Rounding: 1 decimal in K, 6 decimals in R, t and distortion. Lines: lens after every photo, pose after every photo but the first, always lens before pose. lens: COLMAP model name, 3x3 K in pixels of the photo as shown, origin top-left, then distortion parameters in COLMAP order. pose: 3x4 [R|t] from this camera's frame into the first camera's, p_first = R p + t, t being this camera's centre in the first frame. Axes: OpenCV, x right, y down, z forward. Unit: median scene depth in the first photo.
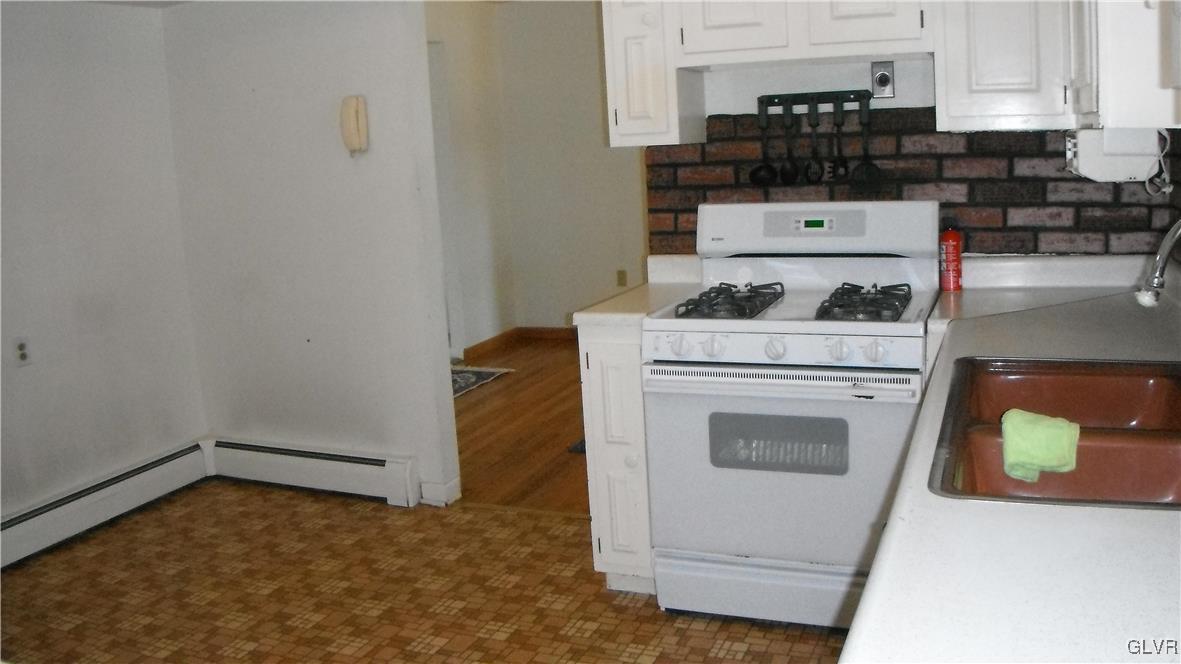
lens RADIAL K [[956.9, 0, 595.7], [0, 956.9, 330.8], [0, 0, 1]] dist [-0.177783, 0.018789]
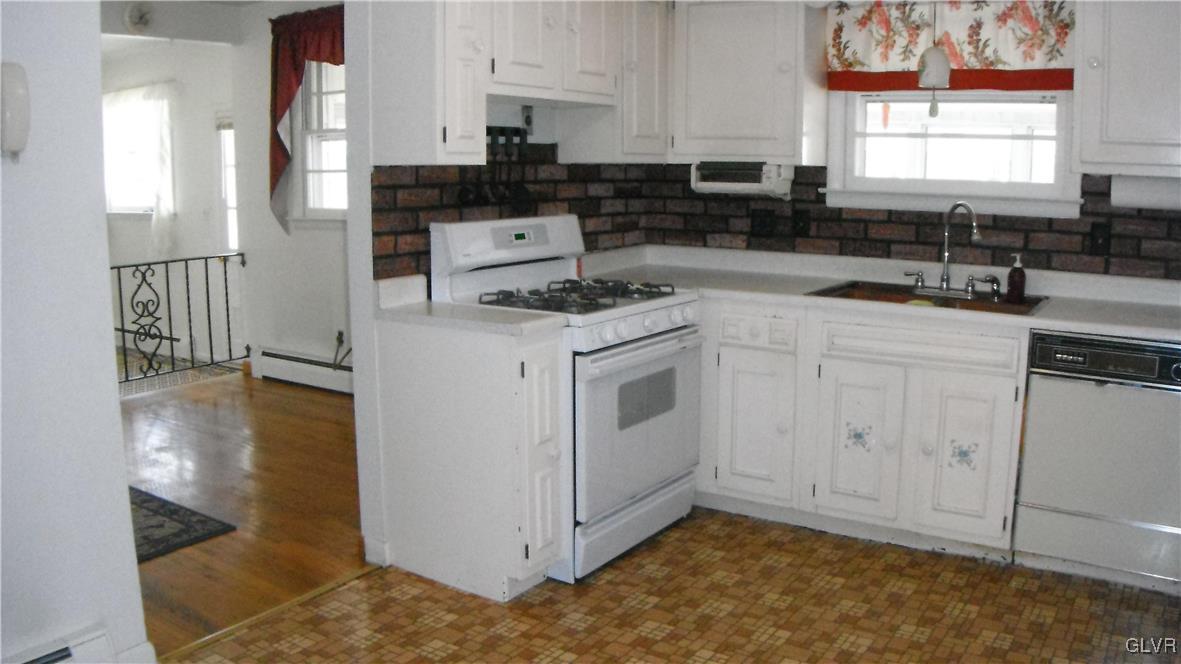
lens RADIAL K [[956.9, 0, 595.2], [0, 956.9, 332.2], [0, 0, 1]] dist [-0.177783, 0.018789]
pose [[0.217859, -0.113648, 0.969341, -0.936683], [0.176785, 0.981363, 0.075325, -0.069101], [-0.959836, 0.154955, 0.233890, 0.651488]]
